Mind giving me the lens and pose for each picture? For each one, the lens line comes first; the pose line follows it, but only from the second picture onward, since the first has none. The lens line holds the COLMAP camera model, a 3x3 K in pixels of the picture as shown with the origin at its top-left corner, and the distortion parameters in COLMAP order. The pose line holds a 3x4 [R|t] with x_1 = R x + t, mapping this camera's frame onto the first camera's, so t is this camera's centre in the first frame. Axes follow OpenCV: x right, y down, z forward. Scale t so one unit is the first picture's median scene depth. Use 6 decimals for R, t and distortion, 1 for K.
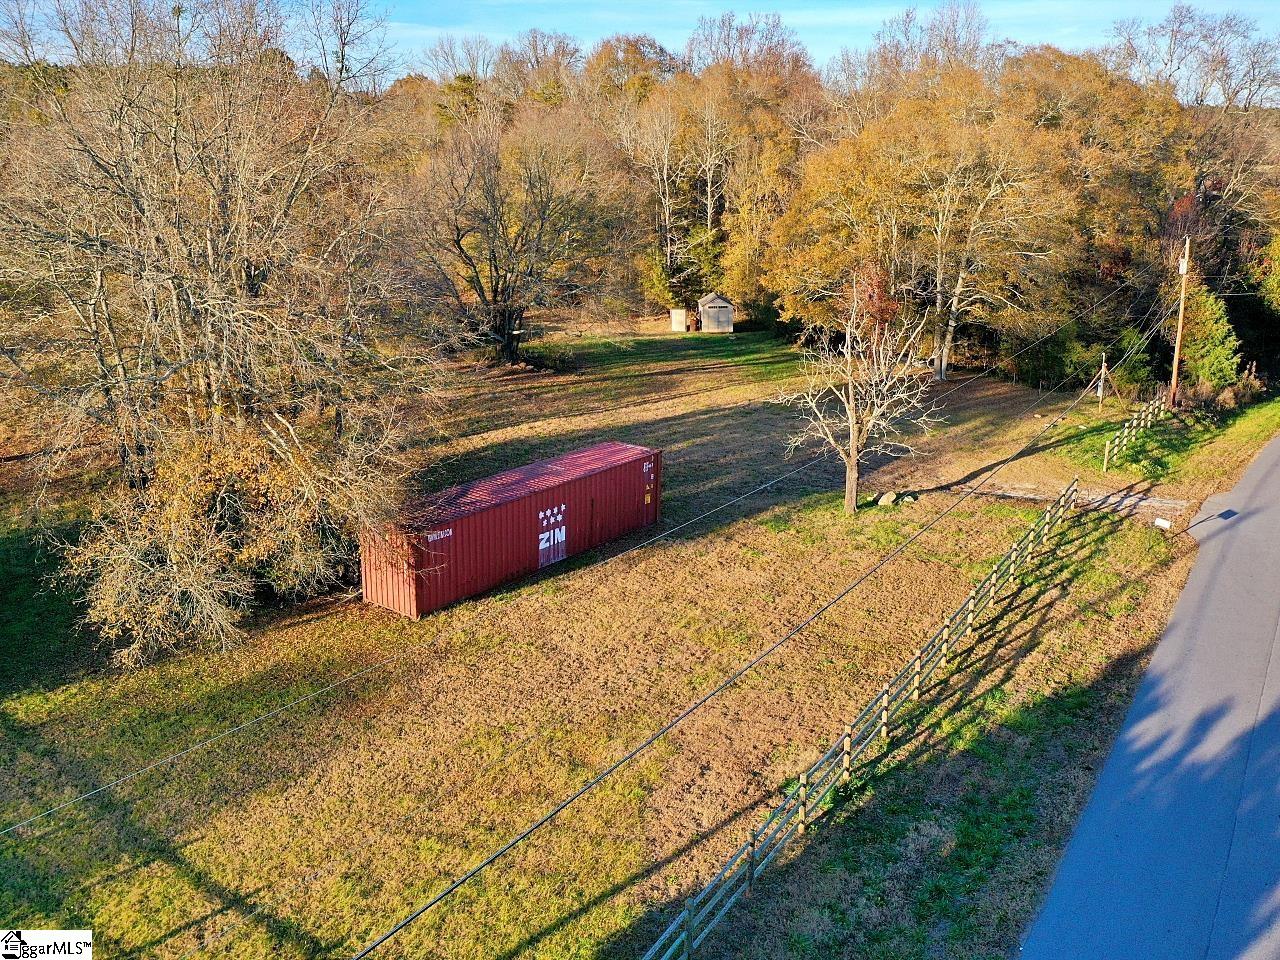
lens RADIAL K [[1145.0, 0, 637.1], [0, 1145.0, 475.8], [0, 0, 1]] dist [0.021338, 0.007772]
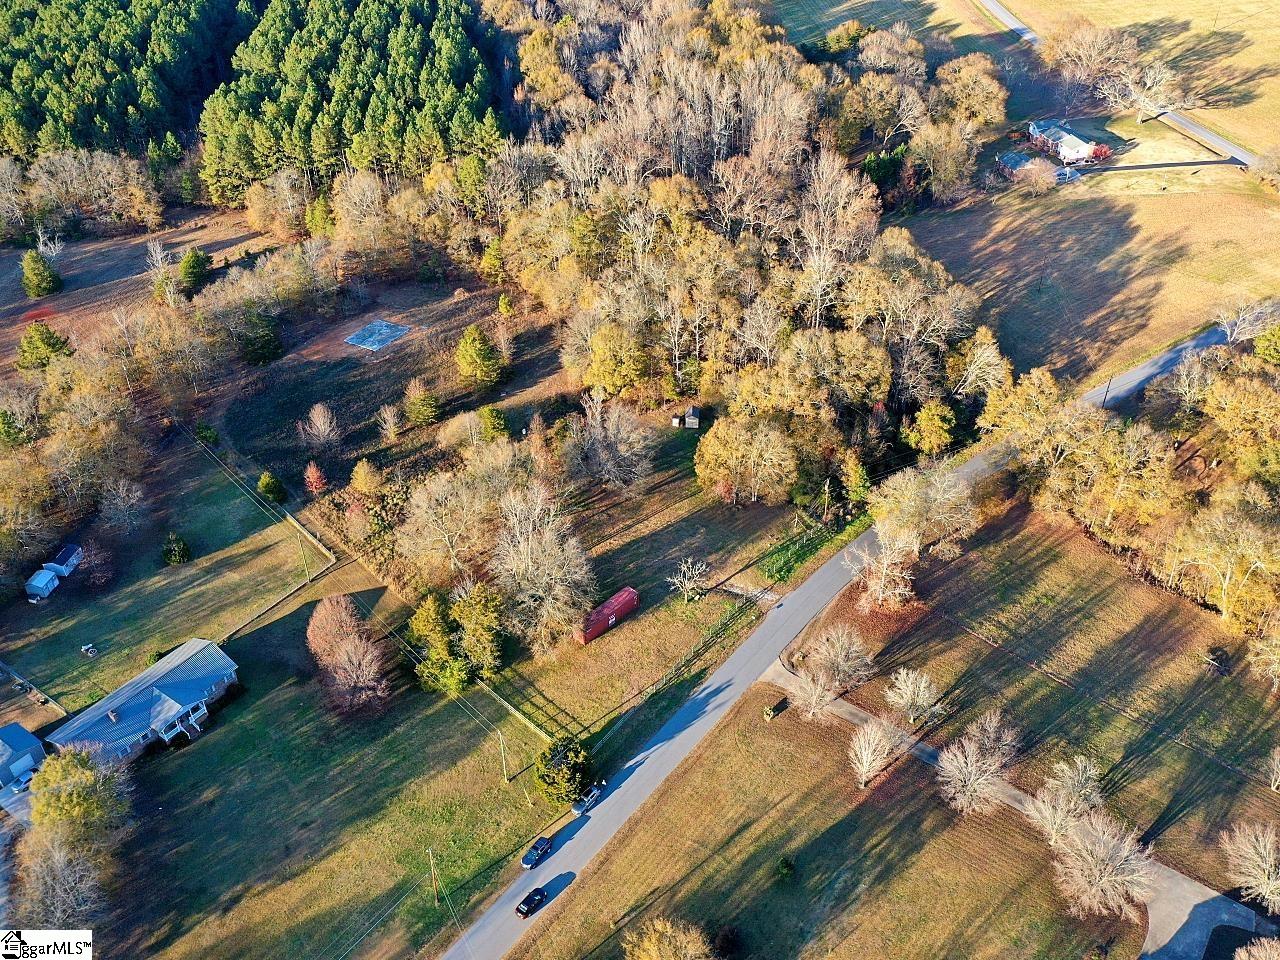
lens RADIAL K [[1145.0, 0, 645.6], [0, 1145.0, 473.5], [0, 0, 1]] dist [0.021338, 0.007772]
pose [[0.996487, 0.050842, -0.066553, 0.284248], [-0.024718, 0.937792, 0.346316, -1.765842], [0.080020, -0.343454, 0.935754, -2.607849]]
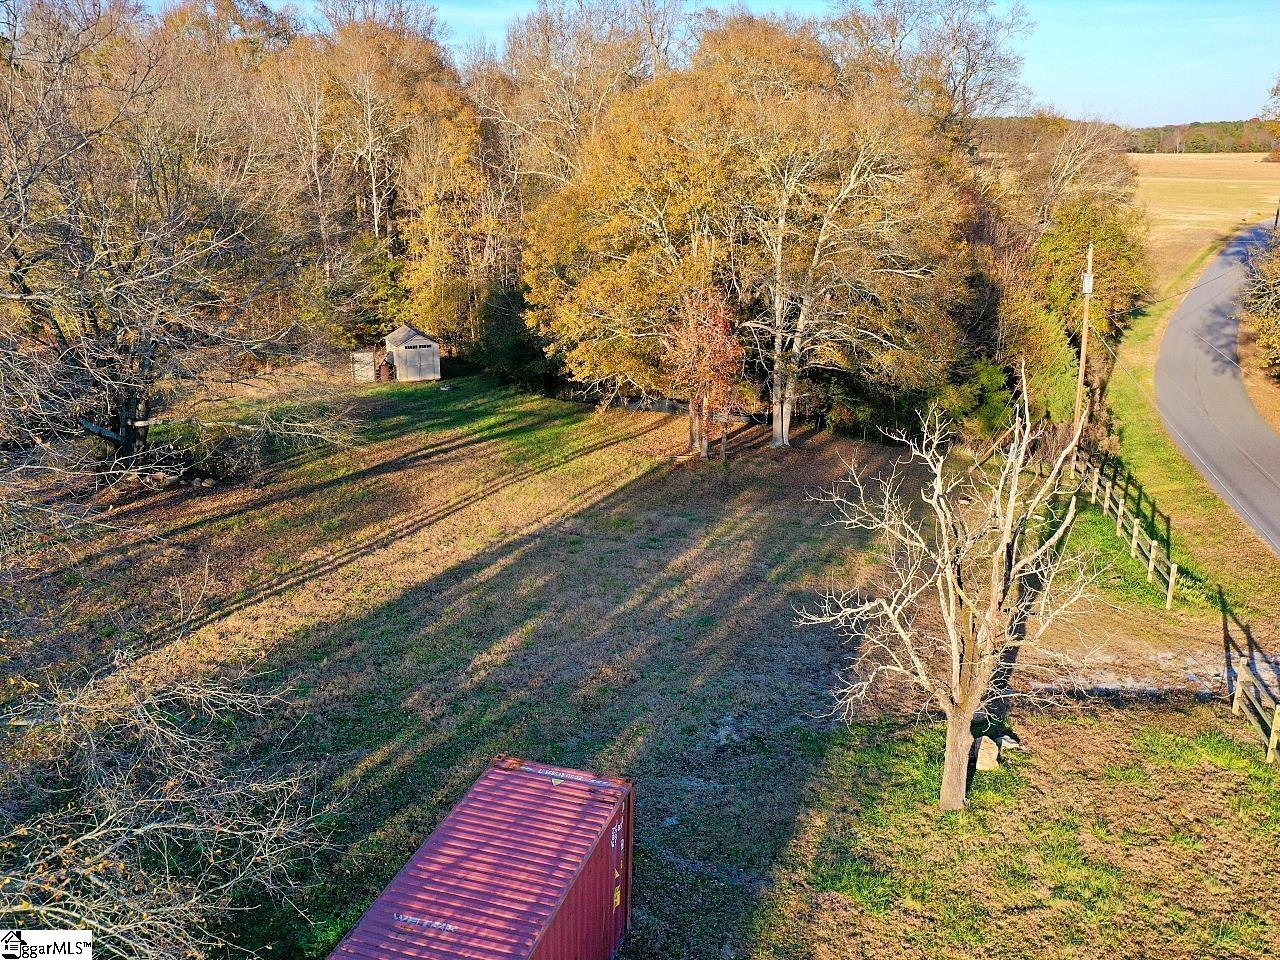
lens RADIAL K [[1145.0, 0, 641.0], [0, 1145.0, 471.4], [0, 0, 1]] dist [0.021338, 0.007772]
pose [[0.936041, -0.089788, 0.340242, -0.107230], [0.089722, 0.995839, 0.015960, -0.136384], [-0.340260, 0.015588, 0.940202, 0.542149]]
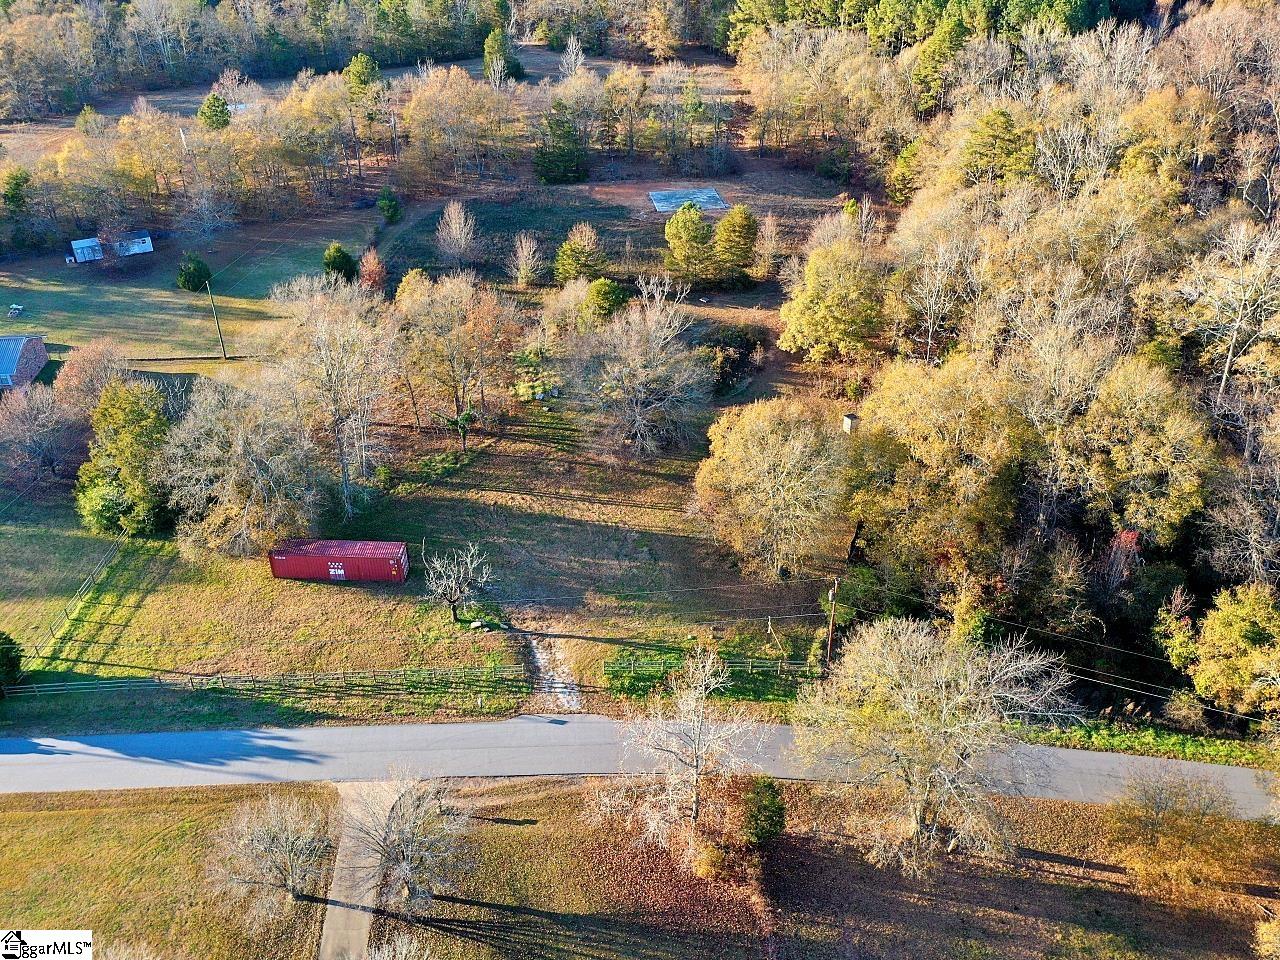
lens RADIAL K [[1145.0, 0, 635.0], [0, 1145.0, 476.1], [0, 0, 1]] dist [0.021338, 0.007772]
pose [[0.566433, 0.448202, -0.691570, 1.778284], [-0.220448, 0.890999, 0.396892, -1.167693], [0.794076, -0.072357, 0.603497, -0.059023]]
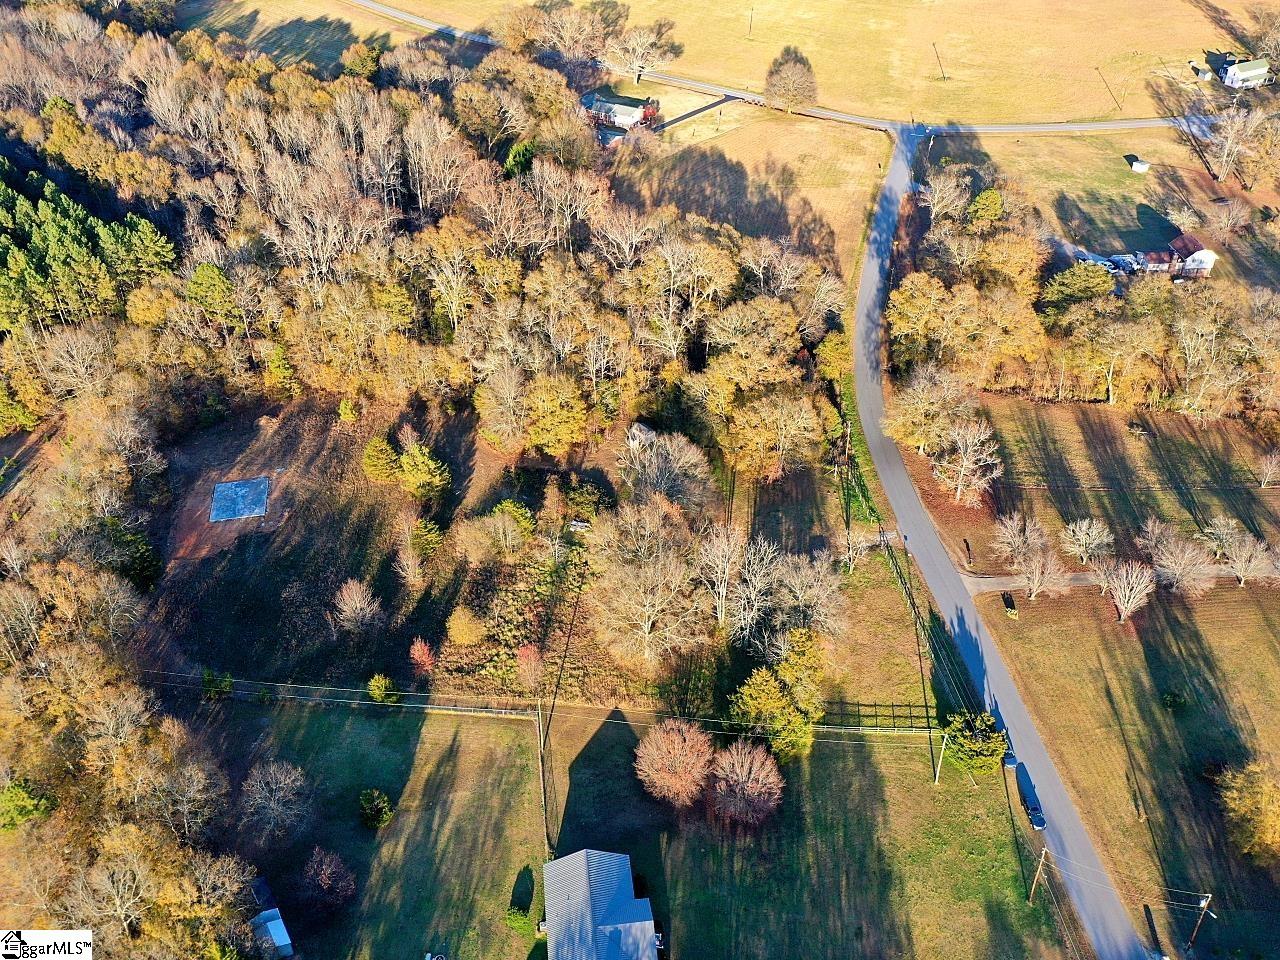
lens RADIAL K [[1145.0, 0, 642.8], [0, 1145.0, 469.1], [0, 0, 1]] dist [0.021338, 0.007772]
pose [[0.790068, -0.349545, 0.503598, -2.349055], [0.163152, 0.911773, 0.376897, -1.981004], [-0.590909, -0.215611, 0.777392, -1.701806]]
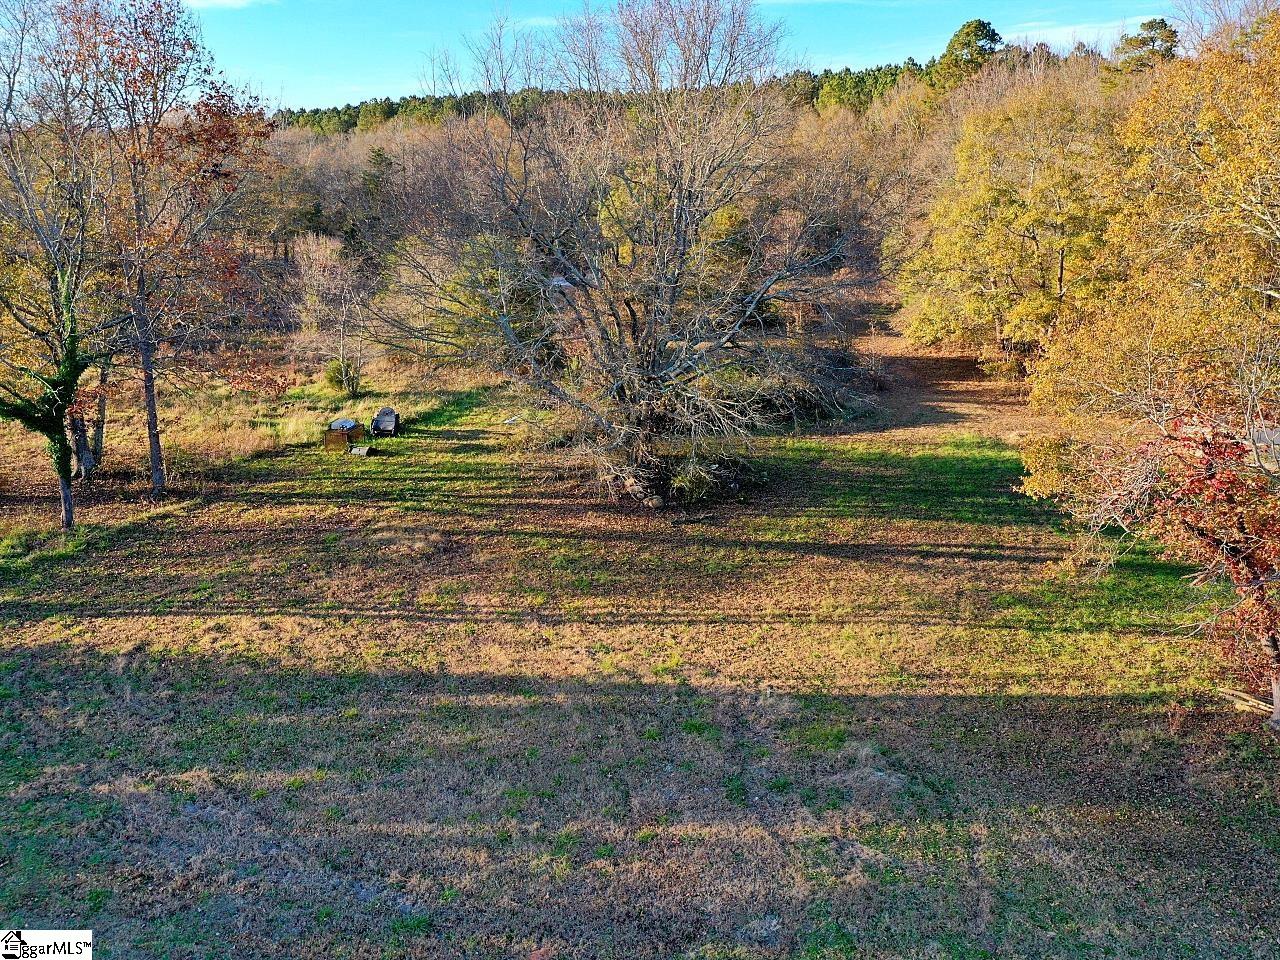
lens RADIAL K [[1145.0, 0, 637.3], [0, 1145.0, 478.6], [0, 0, 1]] dist [0.021338, 0.007772]
pose [[0.693923, 0.175085, -0.698438, 0.457416], [-0.184498, 0.980839, 0.062572, -0.212246], [0.696011, 0.085441, 0.712930, 0.966937]]
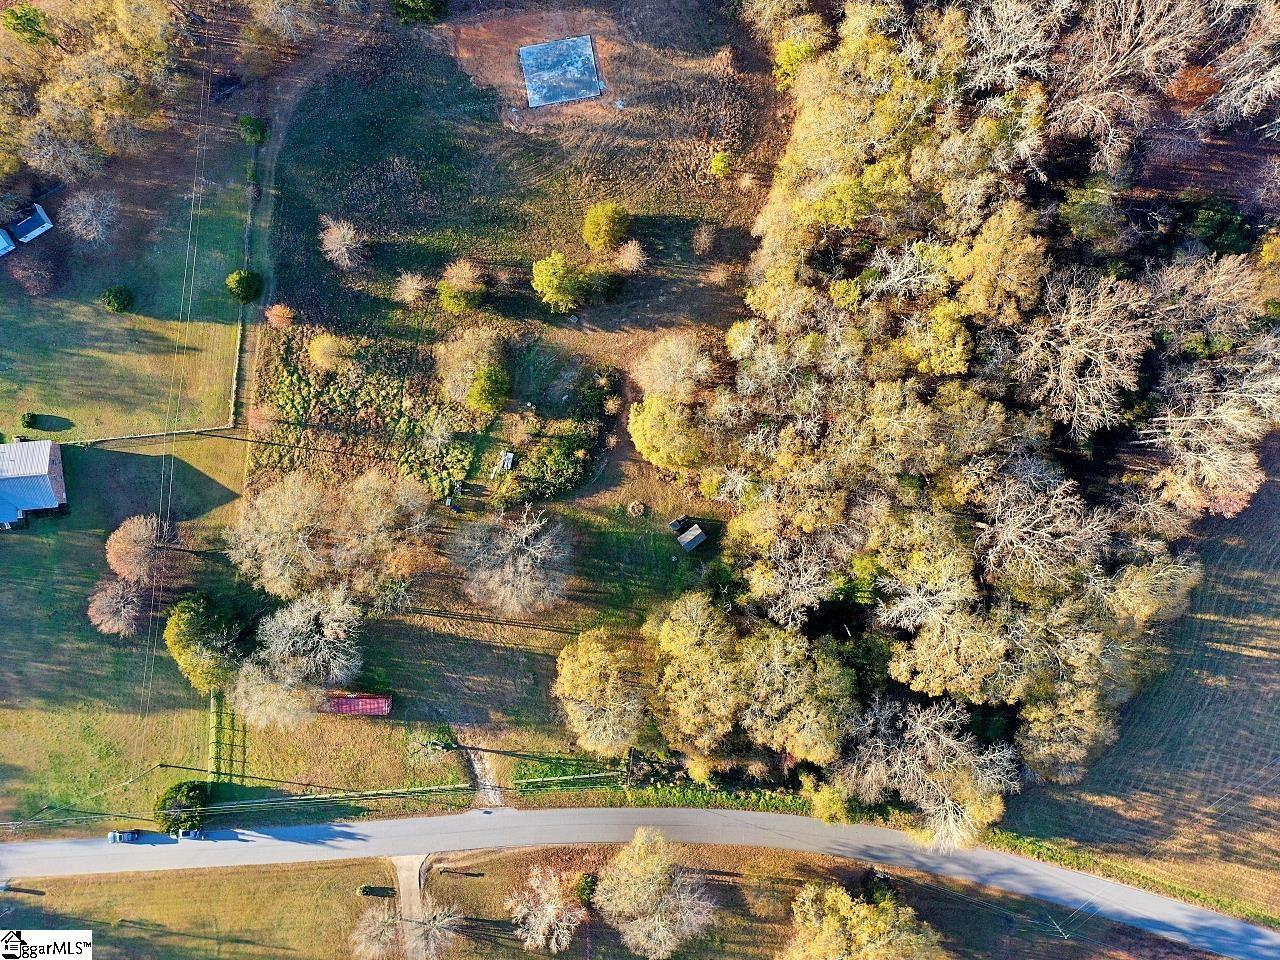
lens RADIAL K [[1145.0, 0, 639.7], [0, 1145.0, 484.9], [0, 0, 1]] dist [0.021338, 0.007772]
pose [[0.588450, 0.808440, 0.012277, -0.152870], [-0.196338, 0.128148, 0.972126, -4.089262], [0.784333, -0.574458, 0.234136, 1.137334]]
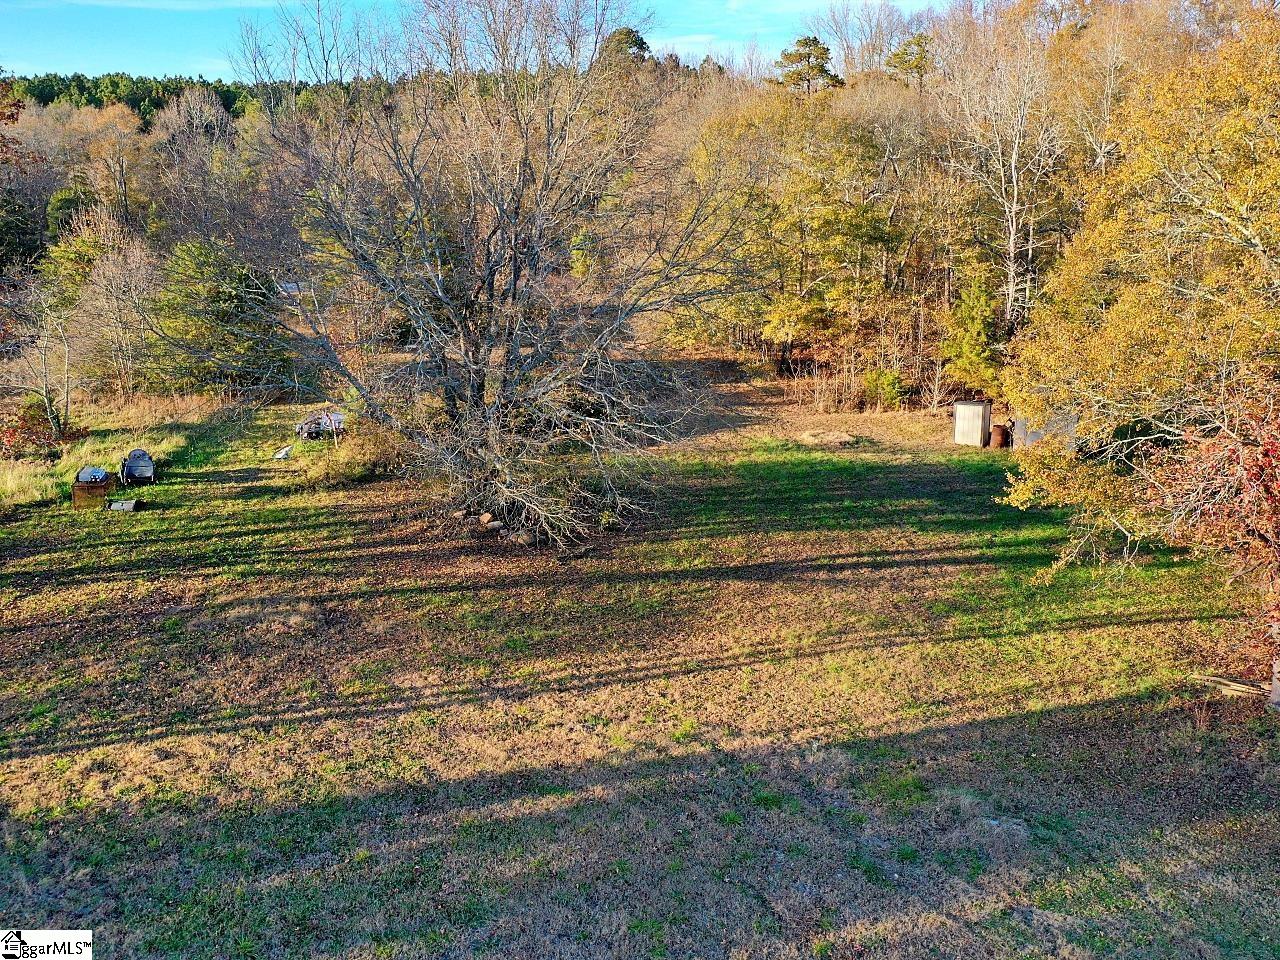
lens RADIAL K [[1145.0, 0, 640.7], [0, 1145.0, 474.6], [0, 0, 1]] dist [0.021338, 0.007772]
pose [[0.897807, 0.111780, -0.425966, 0.268424], [-0.120409, 0.992702, 0.006716, -0.201096], [0.423608, 0.045261, 0.904714, 0.920374]]
